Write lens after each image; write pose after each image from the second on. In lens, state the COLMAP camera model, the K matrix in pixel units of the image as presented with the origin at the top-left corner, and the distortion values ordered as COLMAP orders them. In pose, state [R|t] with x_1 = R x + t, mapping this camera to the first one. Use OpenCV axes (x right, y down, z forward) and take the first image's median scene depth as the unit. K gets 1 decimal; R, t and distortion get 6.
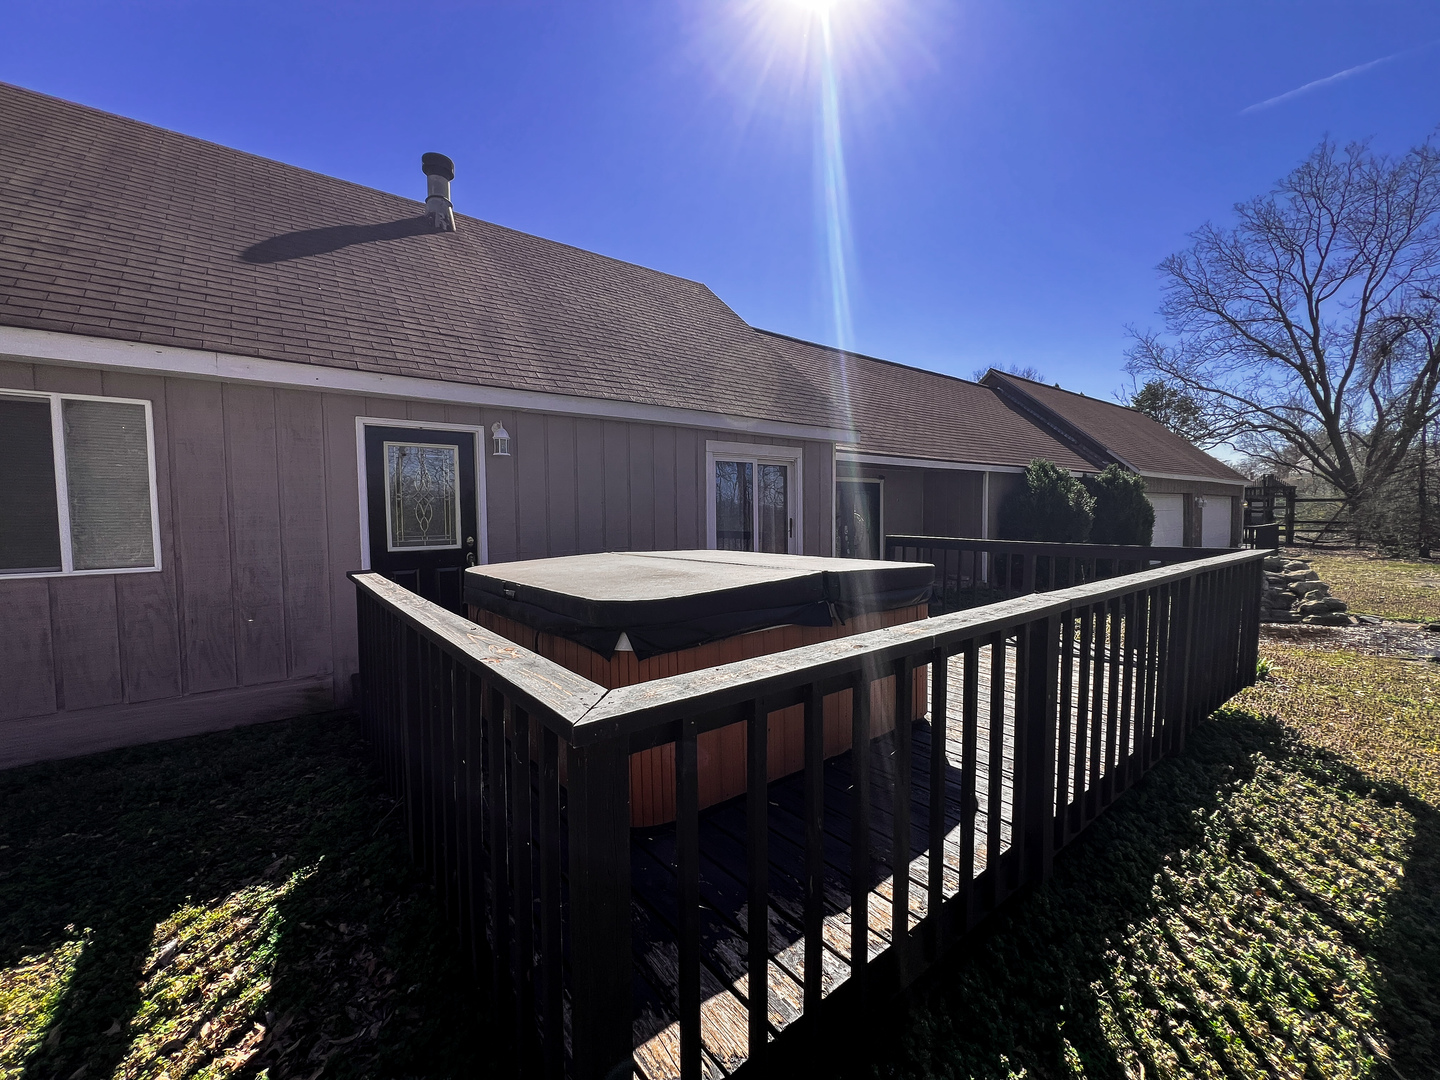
lens RADIAL K [[575.8, 0, 720.0], [0, 575.8, 541.9], [0, 0, 1]] dist [0.000312, -0.000629]
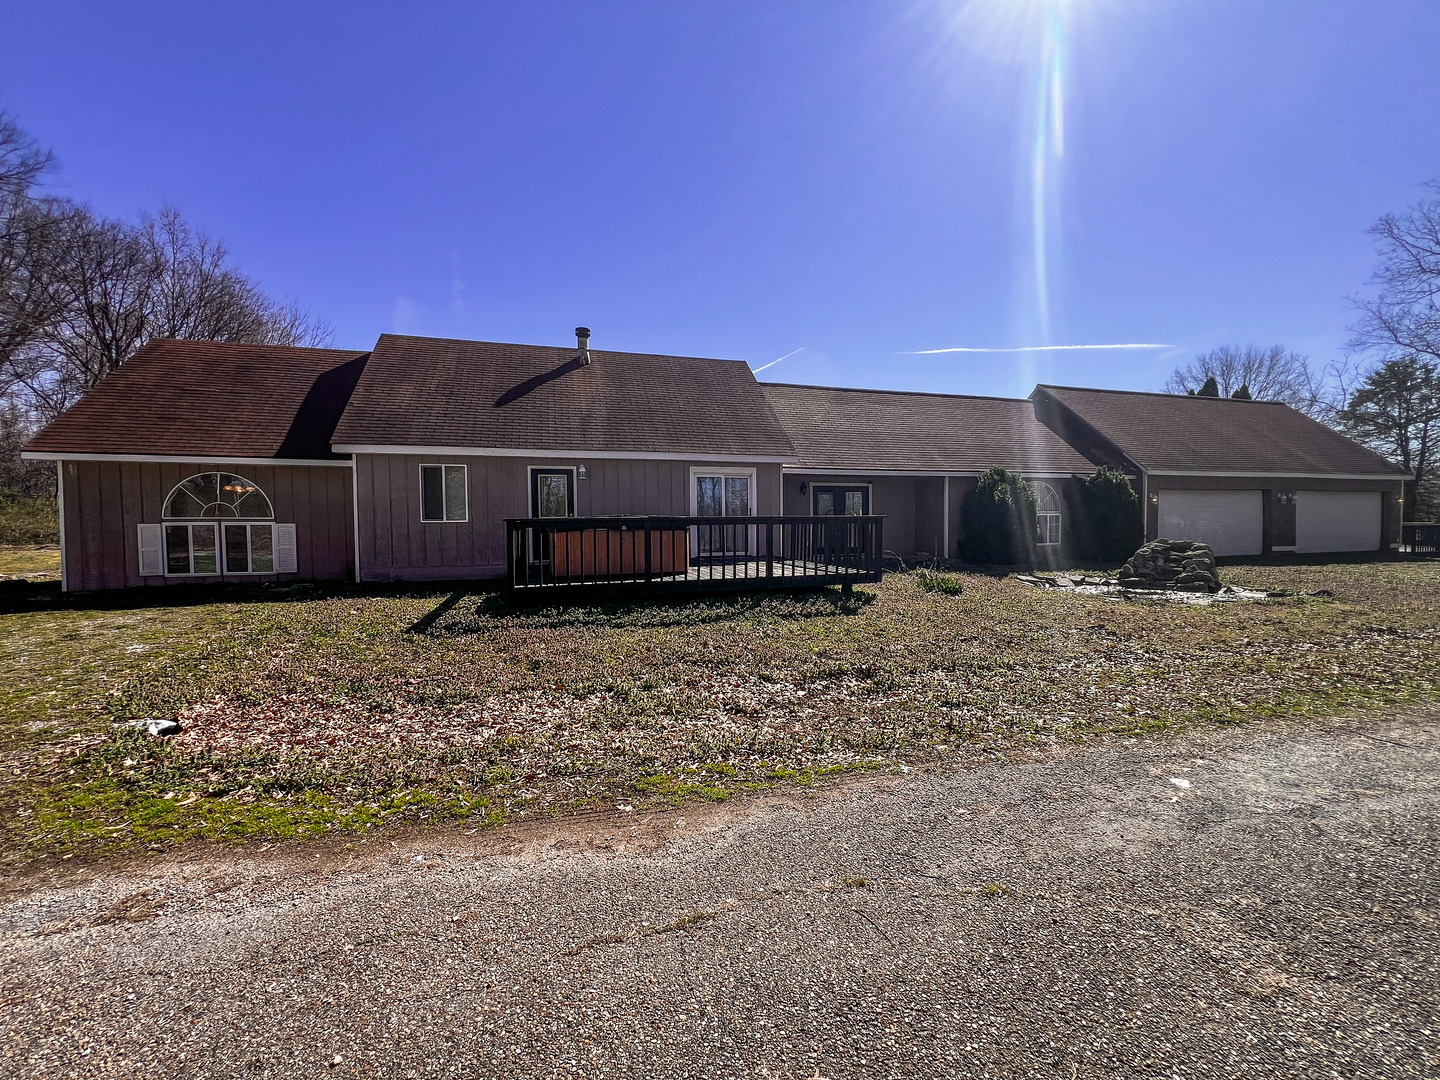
lens RADIAL K [[575.8, 0, 719.4], [0, 575.8, 538.2], [0, 0, 1]] dist [0.000312, -0.000629]
pose [[0.933776, 0.010125, -0.357716, 0.741613], [-0.016796, 0.999738, -0.015546, 0.090599], [0.357465, 0.020525, 0.933701, -0.744547]]
